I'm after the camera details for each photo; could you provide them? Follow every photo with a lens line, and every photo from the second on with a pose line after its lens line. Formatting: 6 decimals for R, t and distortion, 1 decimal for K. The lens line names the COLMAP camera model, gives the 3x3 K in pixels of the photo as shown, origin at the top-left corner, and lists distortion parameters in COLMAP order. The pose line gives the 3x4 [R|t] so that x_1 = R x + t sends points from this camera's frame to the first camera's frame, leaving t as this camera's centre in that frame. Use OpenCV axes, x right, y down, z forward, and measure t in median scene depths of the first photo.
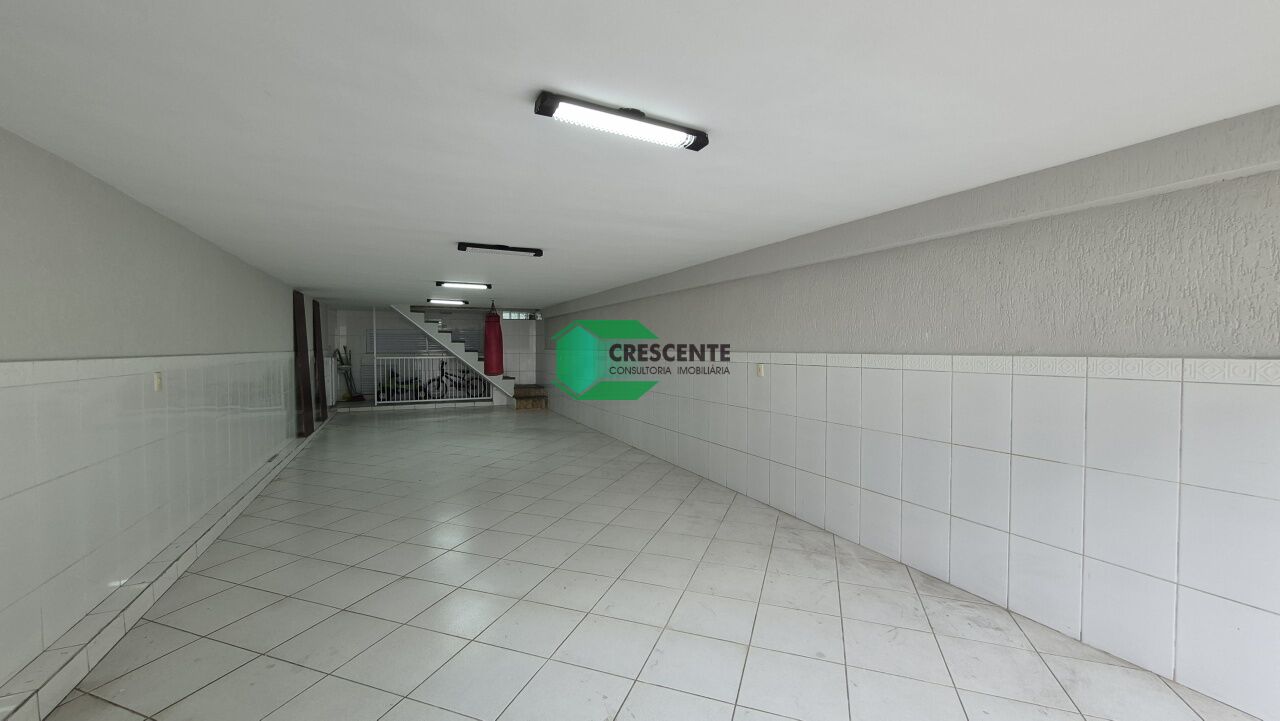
lens RADIAL K [[503.2, 0, 631.6], [0, 503.2, 361.7], [0, 0, 1]] dist [0.000498, -0.000233]
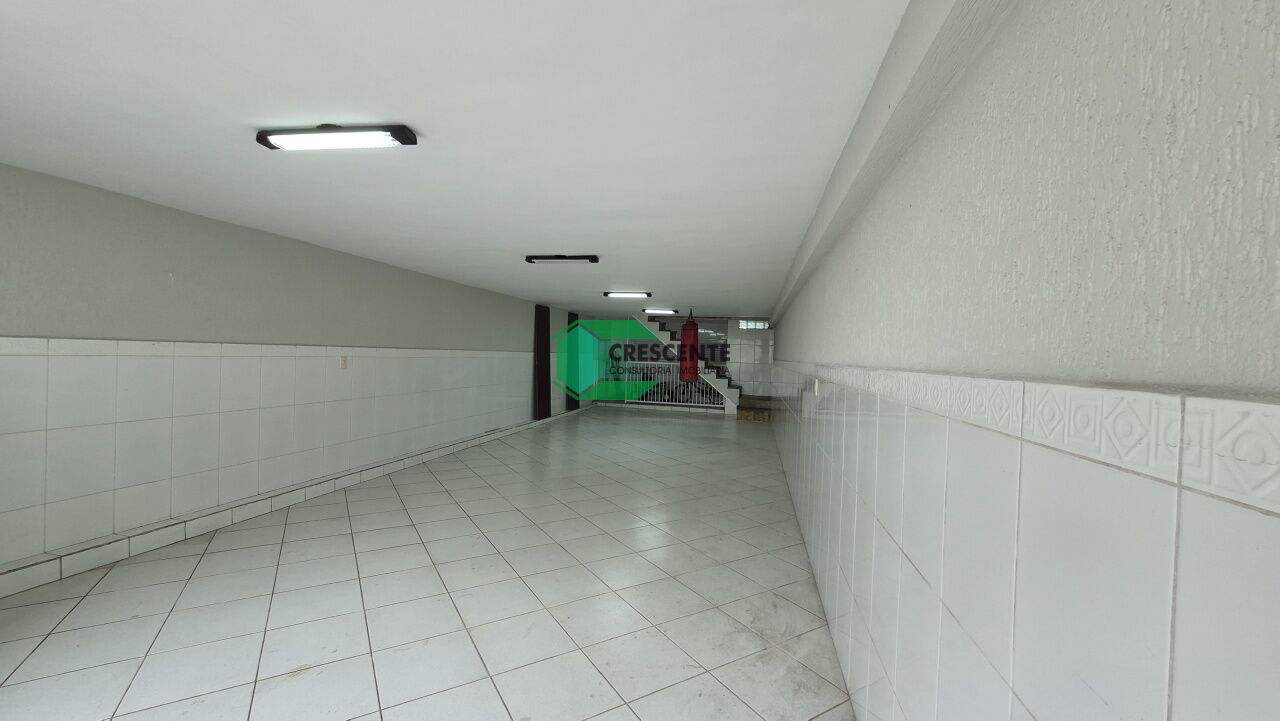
lens RADIAL K [[503.2, 0, 631.6], [0, 503.2, 361.7], [0, 0, 1]] dist [0.000498, -0.000233]
pose [[0.787994, 0.038820, -0.614457, 0.252112], [-0.054200, 0.998509, -0.006424, -0.000871], [0.613292, 0.038366, 0.788924, 0.112265]]
